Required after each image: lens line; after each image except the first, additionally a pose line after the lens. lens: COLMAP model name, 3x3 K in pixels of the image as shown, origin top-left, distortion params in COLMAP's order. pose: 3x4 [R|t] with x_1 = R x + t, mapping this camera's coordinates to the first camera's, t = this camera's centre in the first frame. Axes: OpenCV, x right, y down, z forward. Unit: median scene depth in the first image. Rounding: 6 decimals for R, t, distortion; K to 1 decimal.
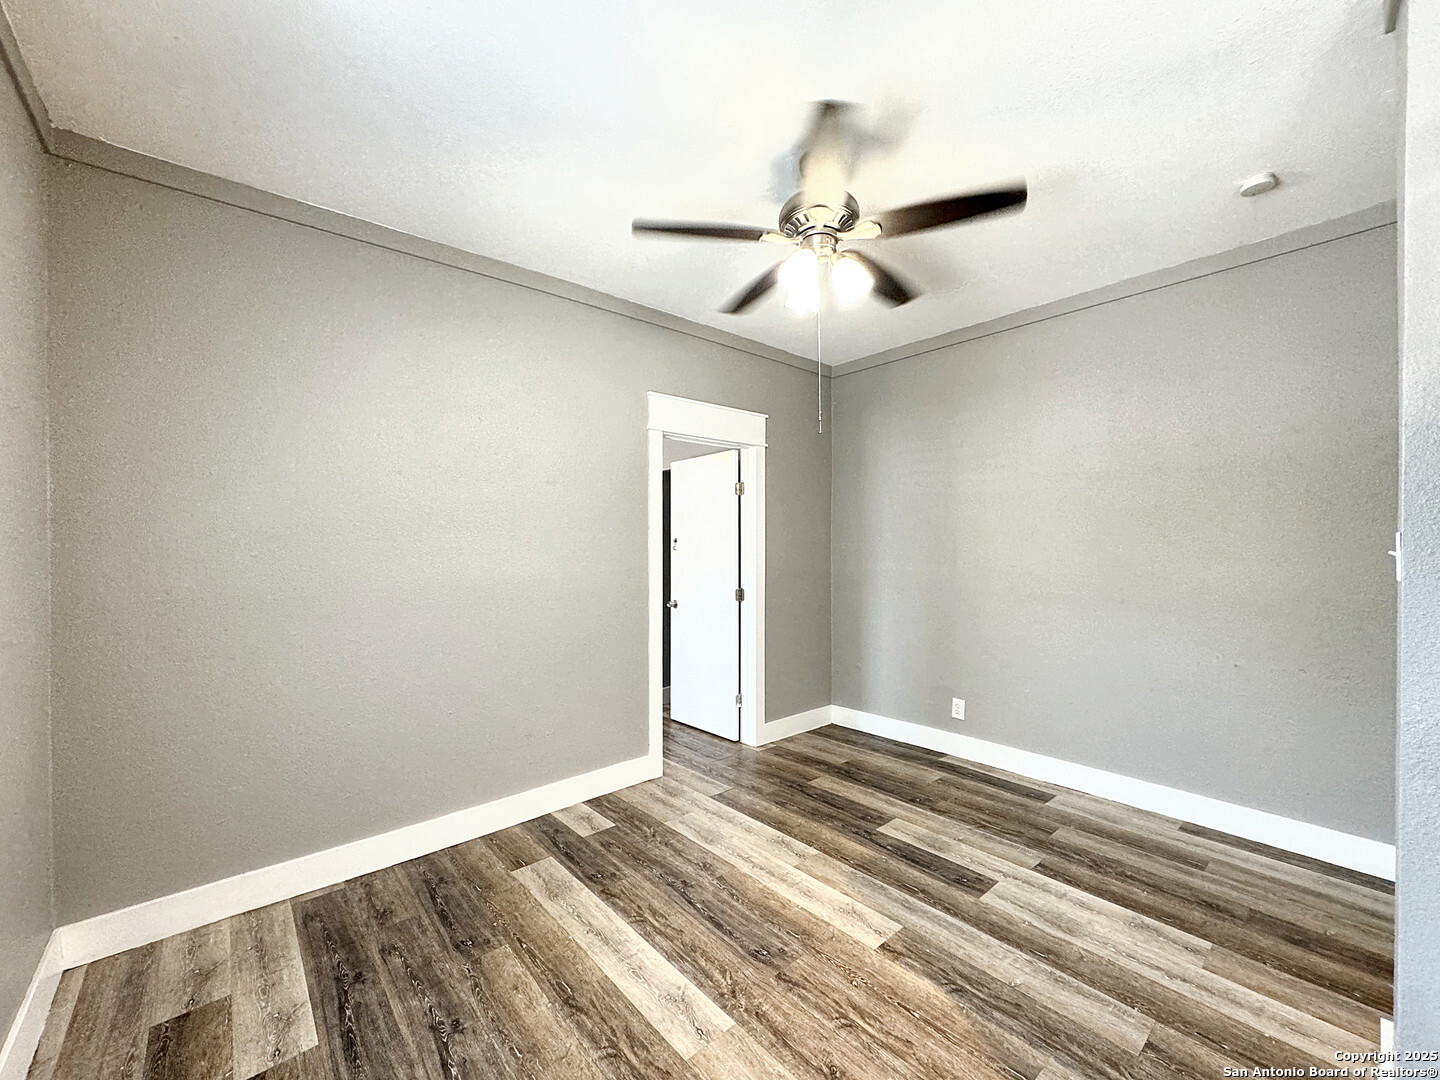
lens RADIAL K [[579.7, 0, 727.8], [0, 579.7, 540.5], [0, 0, 1]] dist [-0.001898, 0.000487]
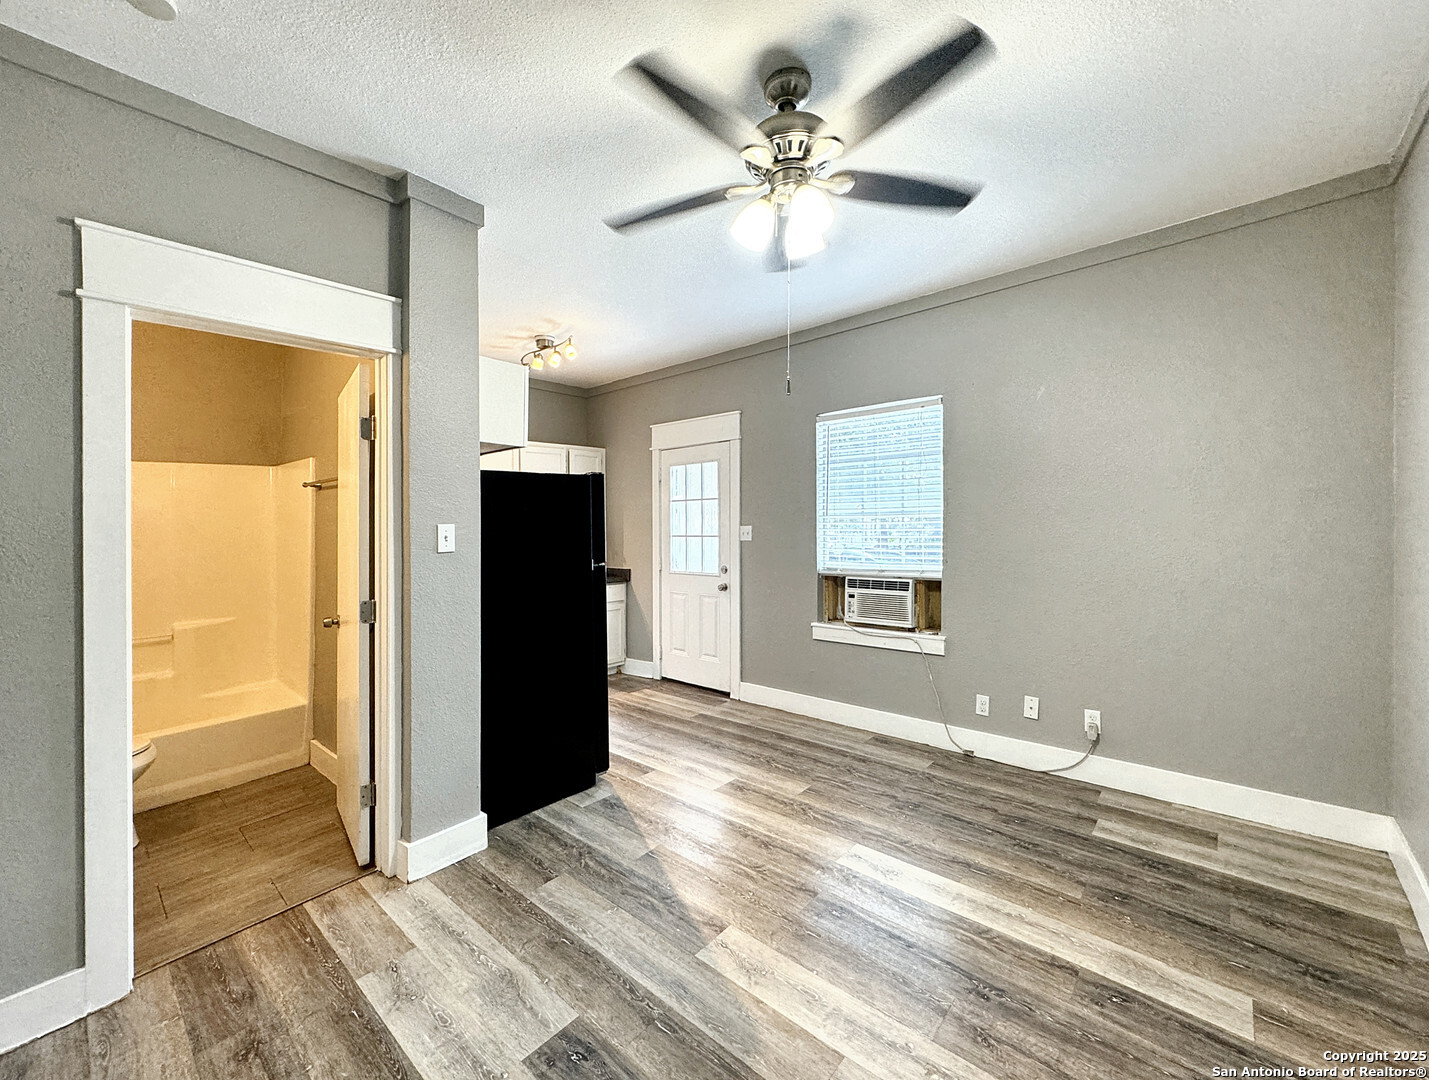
lens RADIAL K [[586.3, 0, 724.7], [0, 586.3, 511.8], [0, 0, 1]] dist [-0.003129, 0.001054]
pose [[-0.988980, 0.027928, -0.145393, 0.371577], [0.031760, 0.999205, -0.024099, 0.011637], [0.144605, -0.028451, -0.989080, 1.924361]]
